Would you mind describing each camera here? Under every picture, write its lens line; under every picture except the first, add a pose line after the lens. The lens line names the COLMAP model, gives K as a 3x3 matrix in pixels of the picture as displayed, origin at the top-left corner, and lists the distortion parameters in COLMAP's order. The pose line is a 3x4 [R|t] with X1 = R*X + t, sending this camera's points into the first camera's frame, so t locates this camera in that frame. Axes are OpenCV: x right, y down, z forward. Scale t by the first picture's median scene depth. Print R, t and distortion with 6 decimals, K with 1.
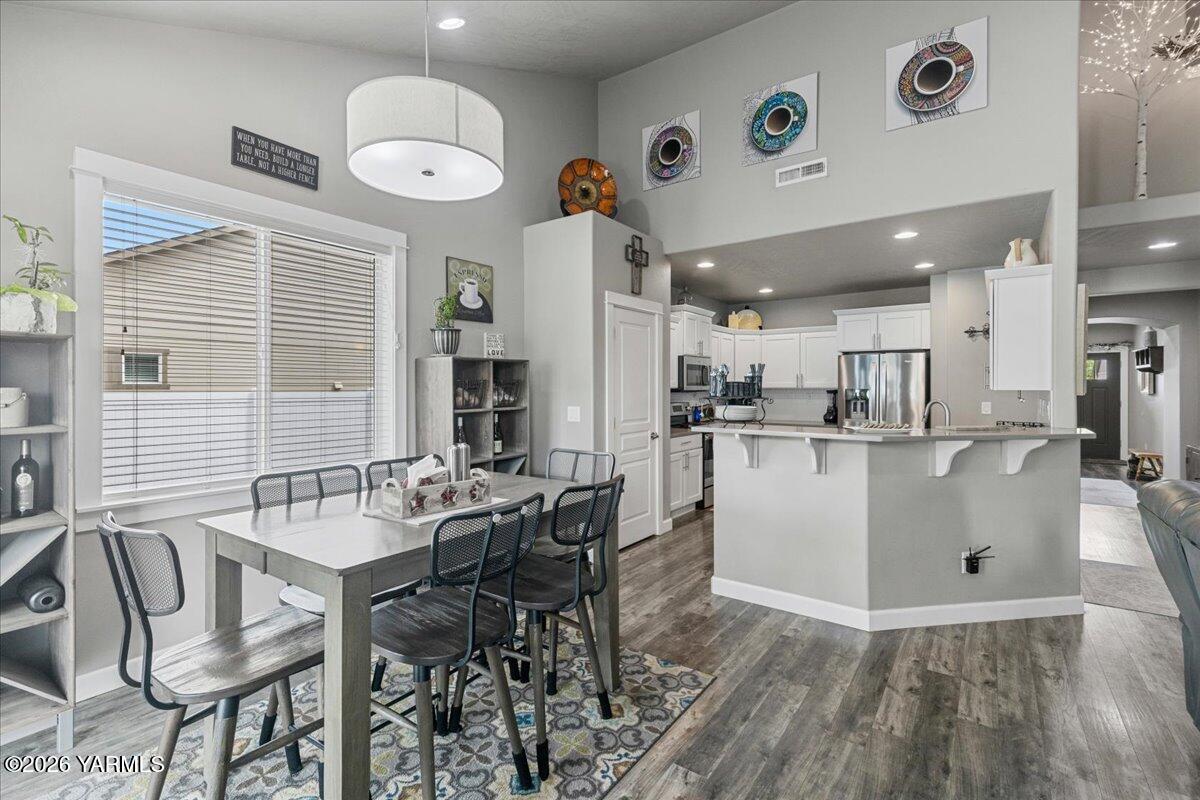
lens RADIAL K [[541.2, 0, 590.4], [0, 541.2, 389.8], [0, 0, 1]] dist [0.003187, -0.000267]
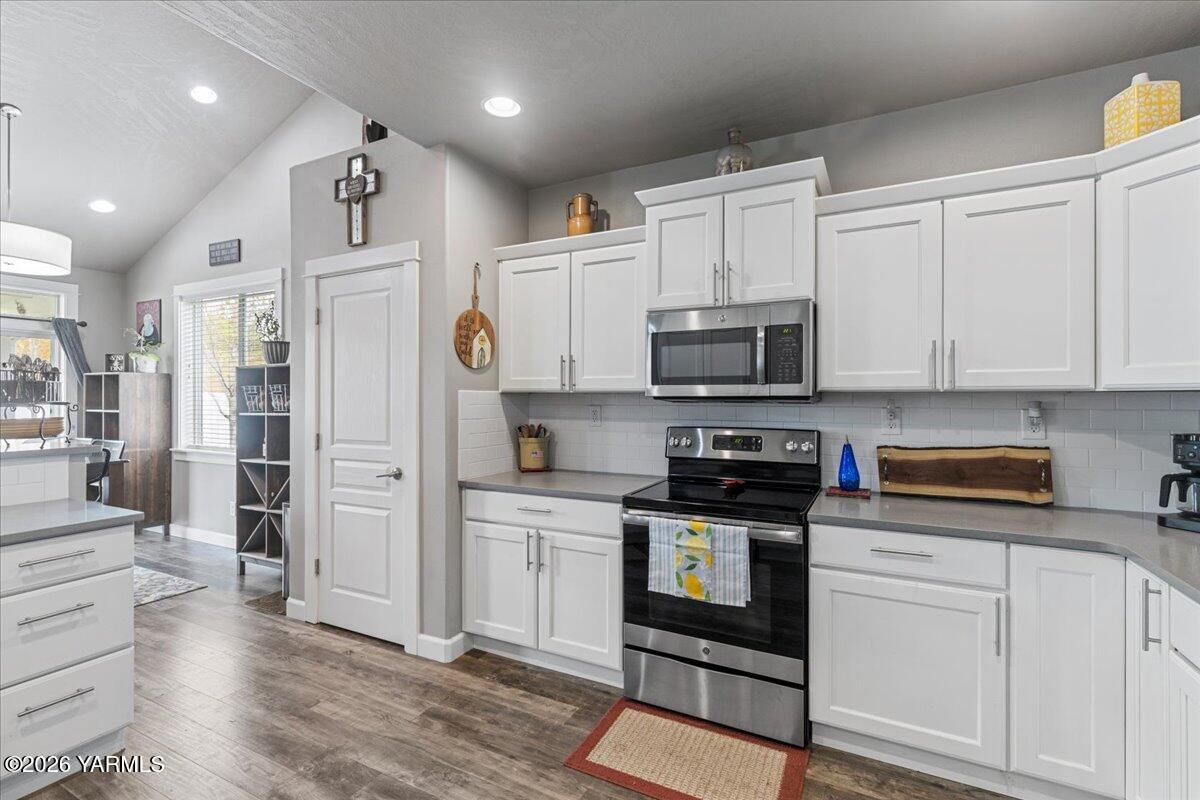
lens RADIAL K [[548.0, 0, 591.2], [0, 548.0, 396.1], [0, 0, 1]] dist [0.001345, -0.000288]
pose [[0.155889, -0.000640, -0.987774, 0.991818], [-0.001418, 0.999999, -0.000871, 0.002161], [0.987774, 0.001536, 0.155888, 1.509667]]
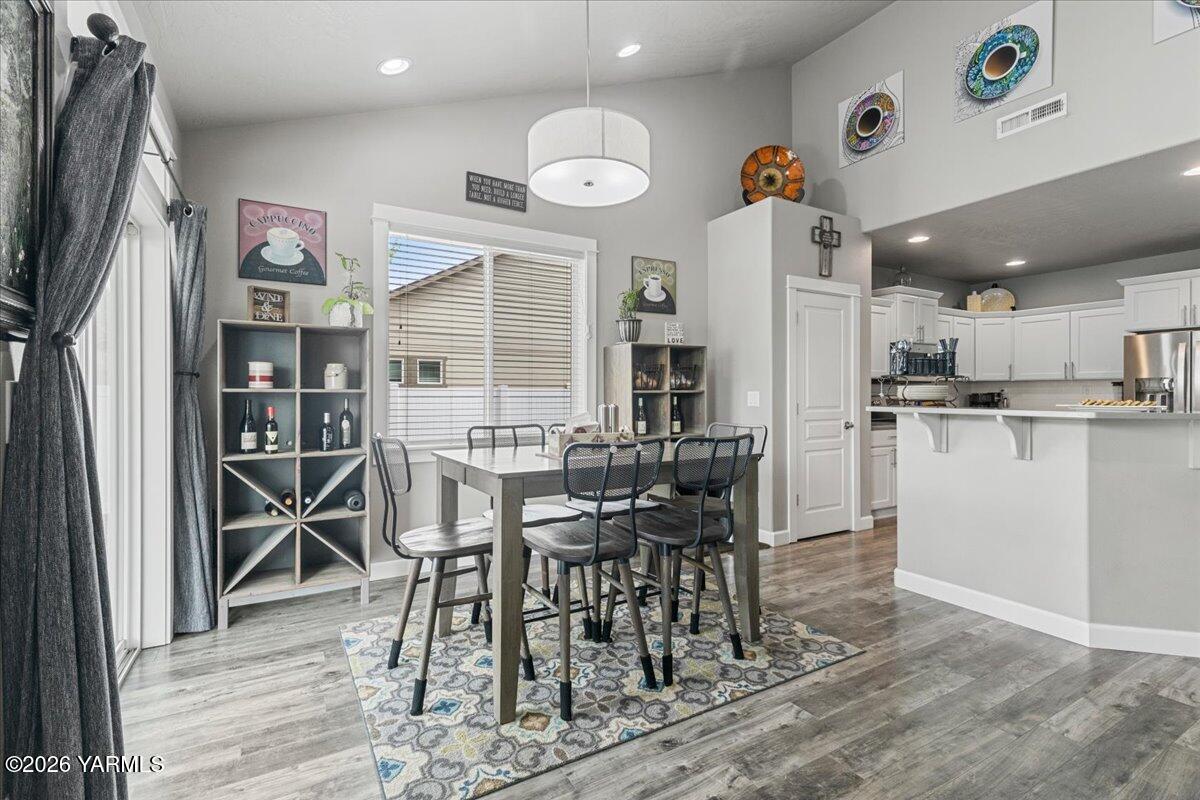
lens RADIAL K [[548.0, 0, 591.2], [0, 548.0, 396.1], [0, 0, 1]] dist [0.001345, -0.000288]
pose [[0.914959, 0.002289, -0.403540, 0.125950], [-0.003061, 0.999995, -0.001269, 0.049723], [0.403535, 0.002396, 0.914961, -0.079876]]
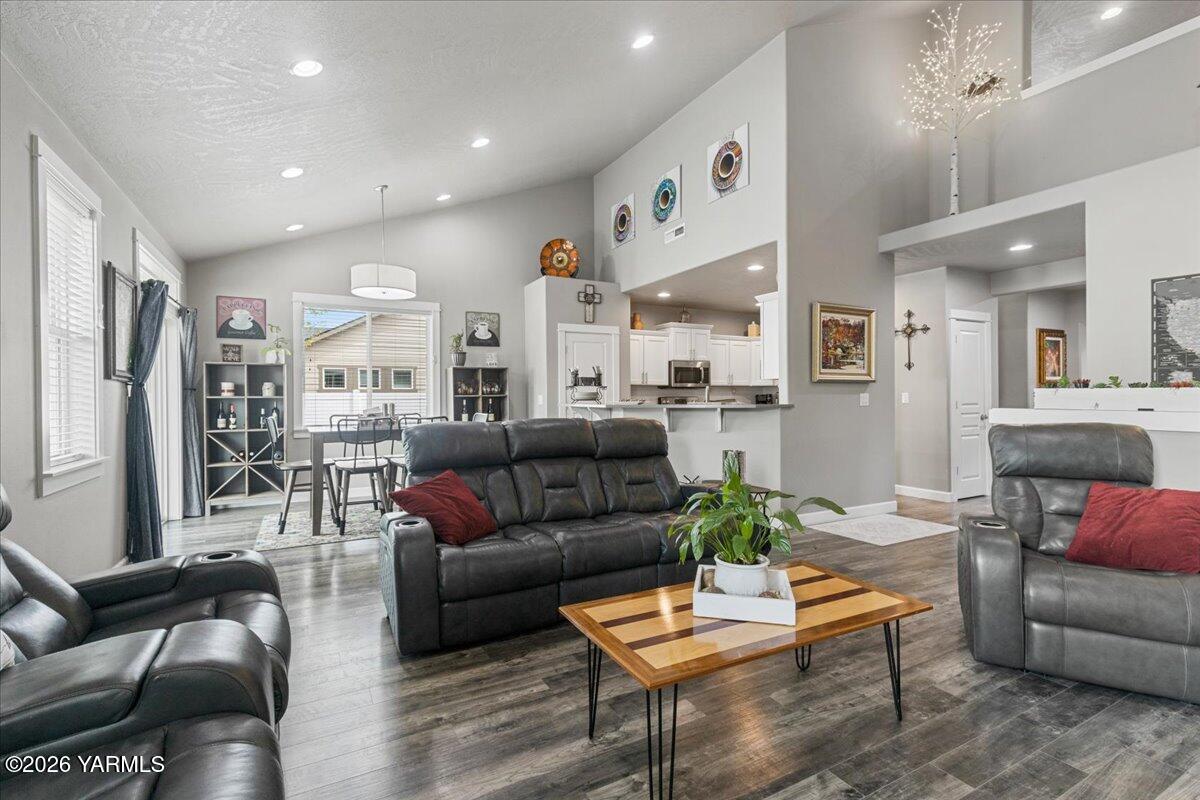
lens RADIAL K [[552.5, 0, 601.1], [0, 552.5, 400.0], [0, 0, 1]] dist [0.012628, -0.015038]
pose [[0.901474, -0.001989, -0.432829, 1.017708], [0.003175, 0.999993, 0.002017, 0.050105], [0.432822, -0.003192, 0.901474, -0.508969]]
